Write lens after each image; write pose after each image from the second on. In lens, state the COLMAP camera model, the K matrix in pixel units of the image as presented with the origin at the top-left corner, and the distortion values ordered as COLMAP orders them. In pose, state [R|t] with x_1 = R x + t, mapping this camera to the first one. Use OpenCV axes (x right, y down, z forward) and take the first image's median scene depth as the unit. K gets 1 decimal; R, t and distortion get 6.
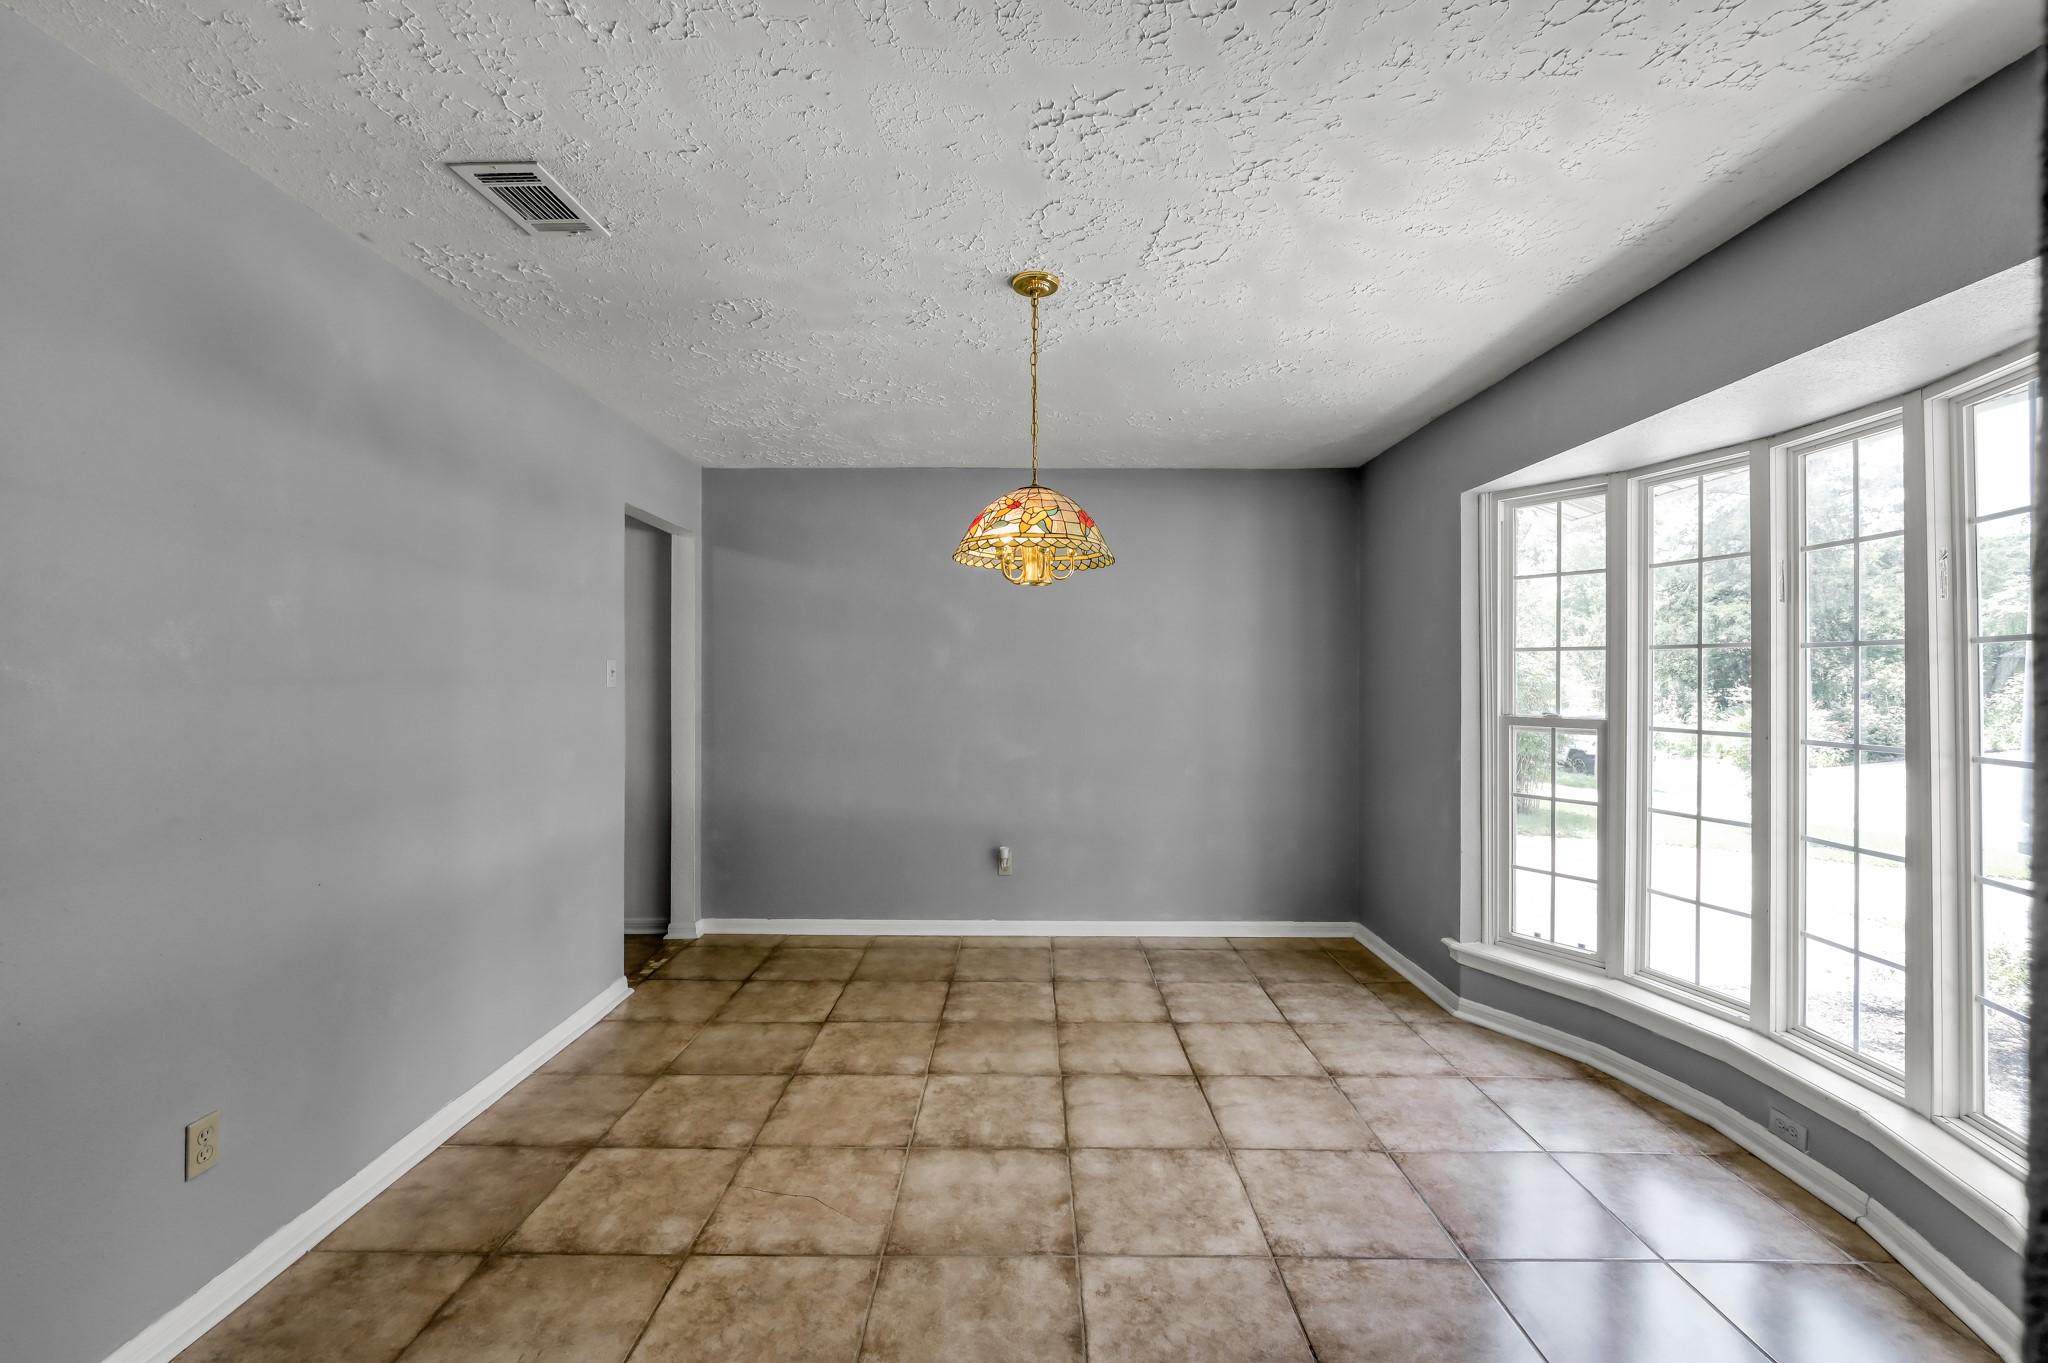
lens RADIAL K [[858.2, 0, 1024.0], [0, 858.2, 681.5], [0, 0, 1]] dist [-0.002919, 0.000104]
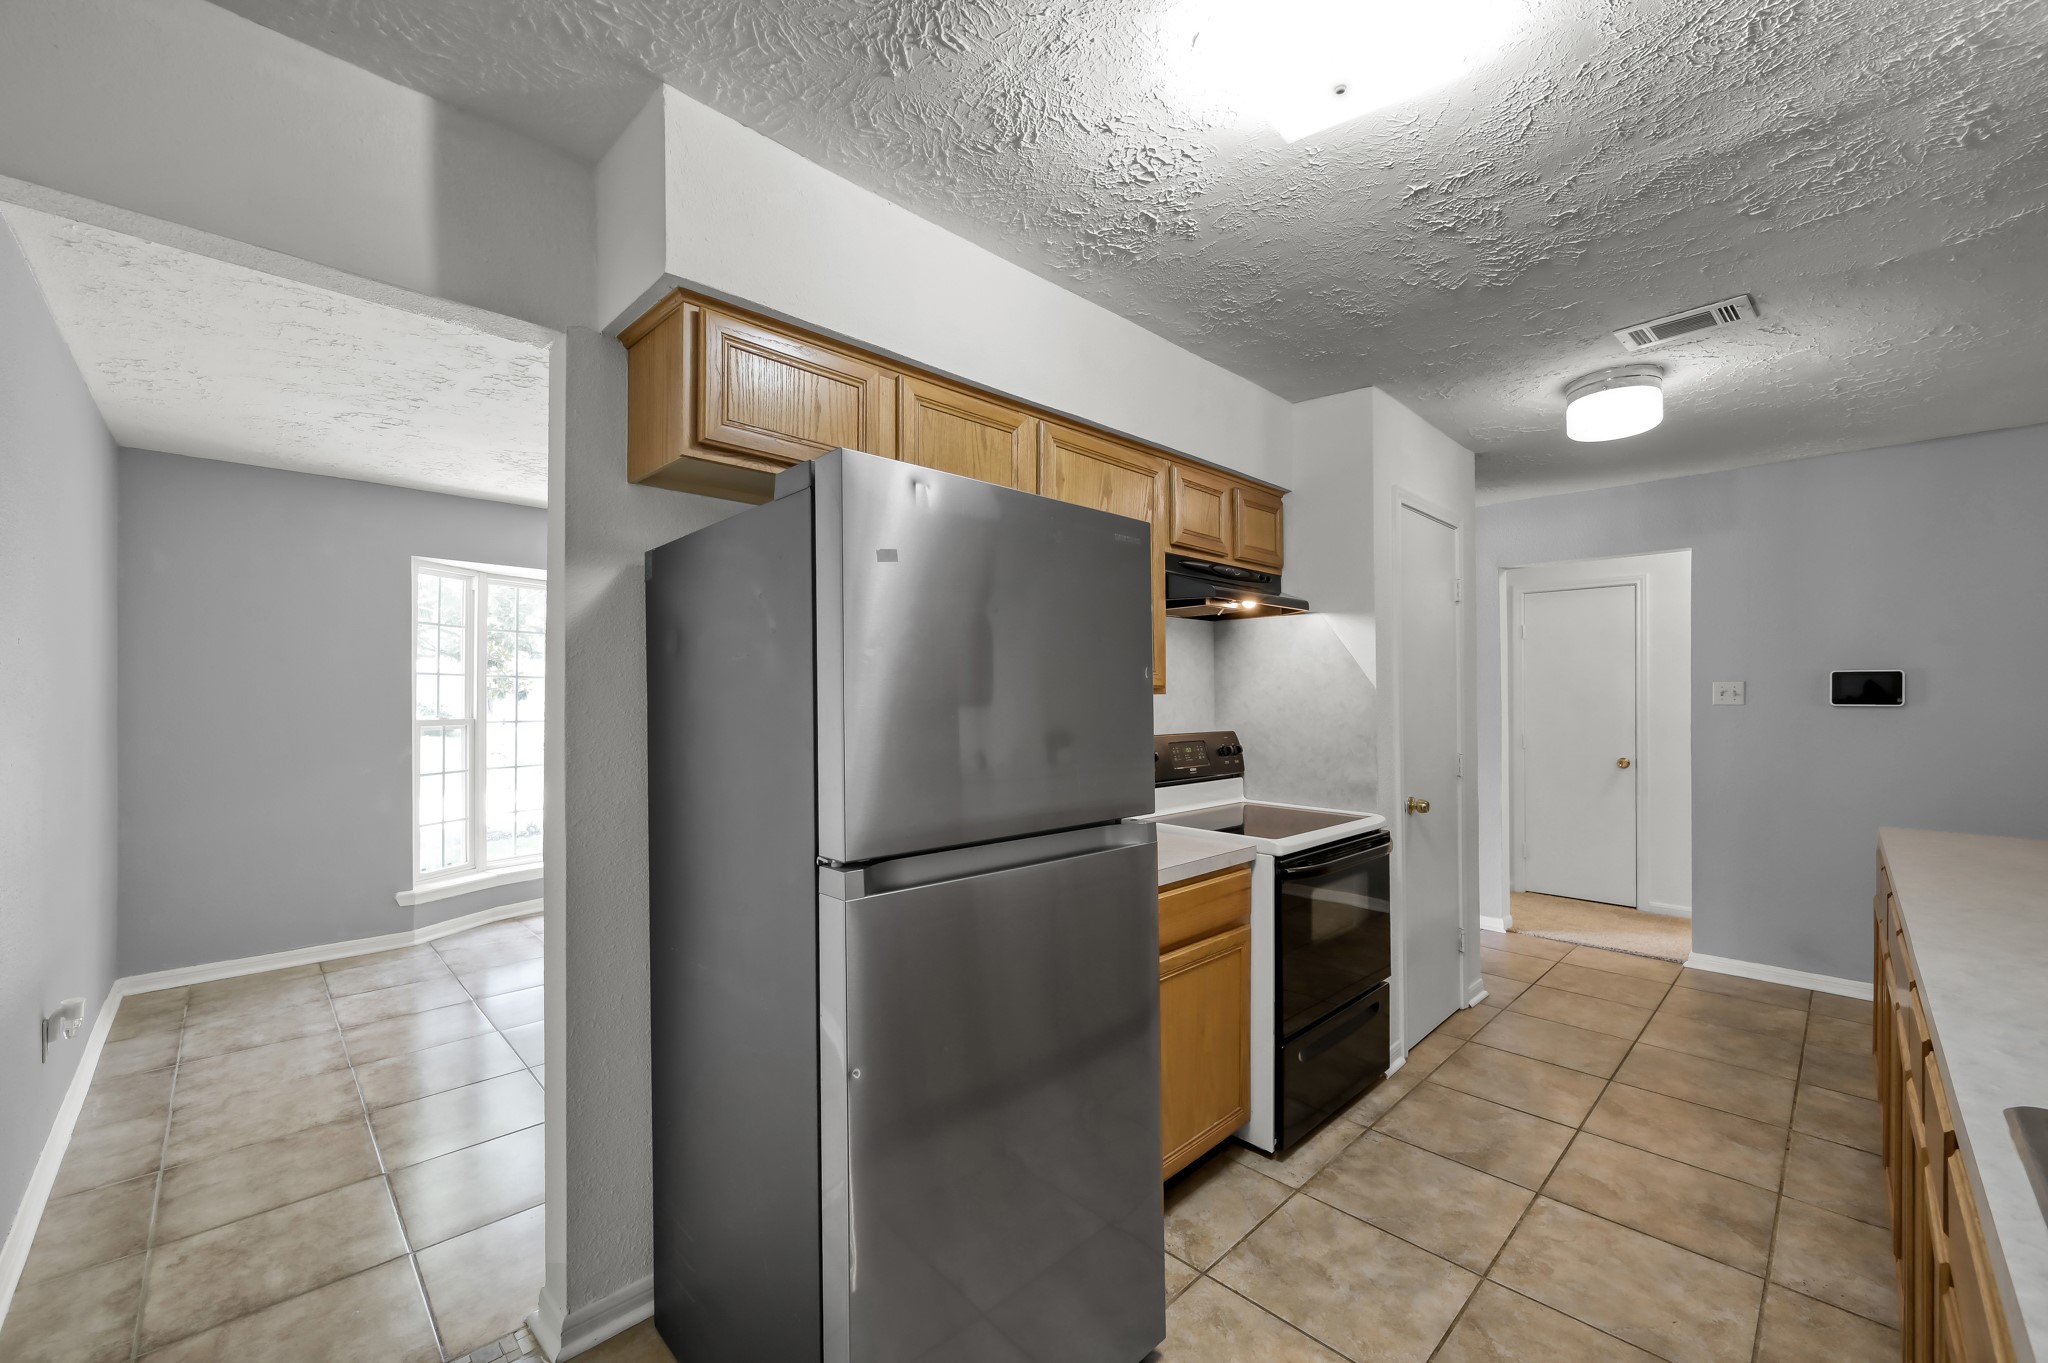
lens RADIAL K [[813.5, 0, 1023.6], [0, 813.5, 692.1], [0, 0, 1]] dist [-0.000155, -0.000365]
pose [[-0.701587, -0.000824, 0.712583, -1.226347], [-0.001768, 0.999998, -0.000585, -0.007807], [-0.712582, -0.001670, -0.701587, 1.388014]]
